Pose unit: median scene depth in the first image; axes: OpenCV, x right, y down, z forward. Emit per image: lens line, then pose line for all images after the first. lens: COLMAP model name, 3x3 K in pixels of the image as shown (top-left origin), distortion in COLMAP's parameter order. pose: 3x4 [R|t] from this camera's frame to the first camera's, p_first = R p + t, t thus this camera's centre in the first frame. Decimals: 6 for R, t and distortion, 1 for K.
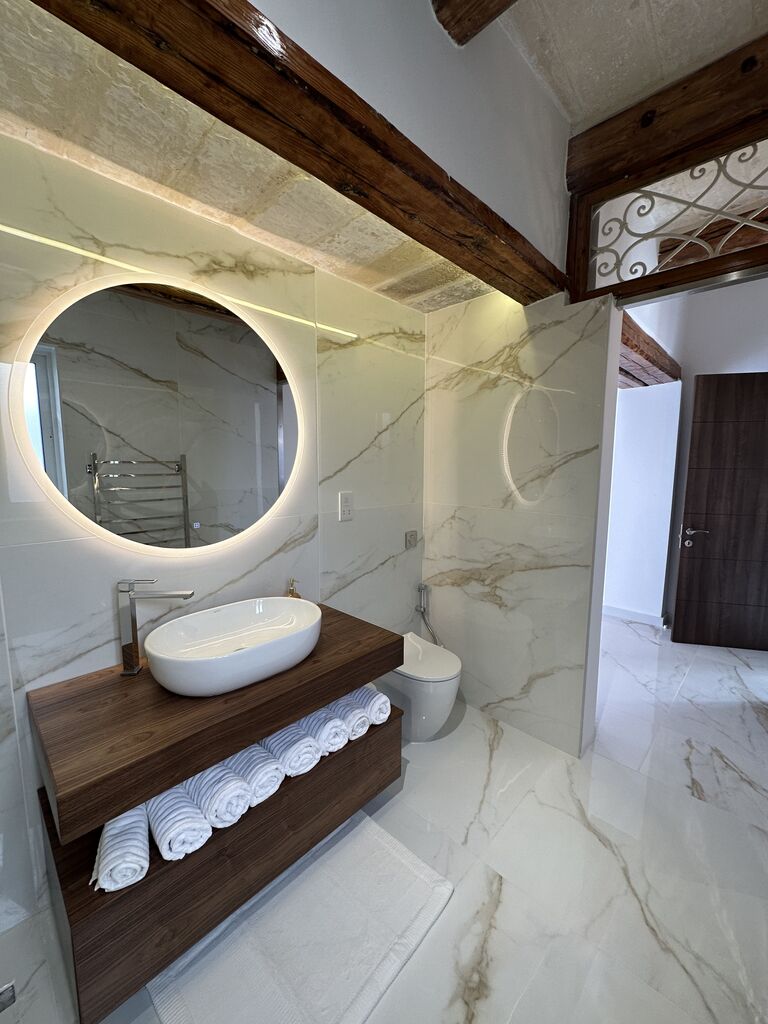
lens RADIAL K [[408.2, 0, 384.2], [0, 408.2, 512.7], [0, 0, 1]] dist [-0.004068, 0.000613]
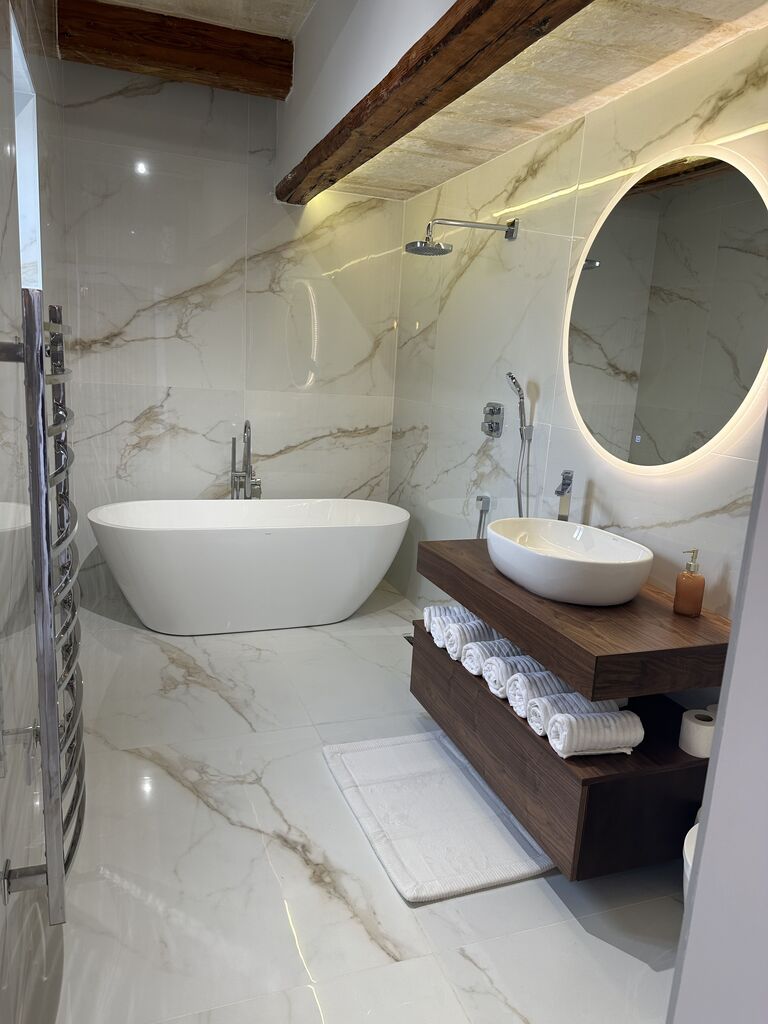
lens RADIAL K [[723.0, 0, 379.0], [0, 723.0, 505.6], [0, 0, 1]] dist [0.077953, -0.097663]
pose [[-0.446427, 0.148715, -0.882376, 1.391087], [-0.159617, 0.957043, 0.242055, -0.143723], [0.880469, 0.248902, -0.403512, 1.395440]]
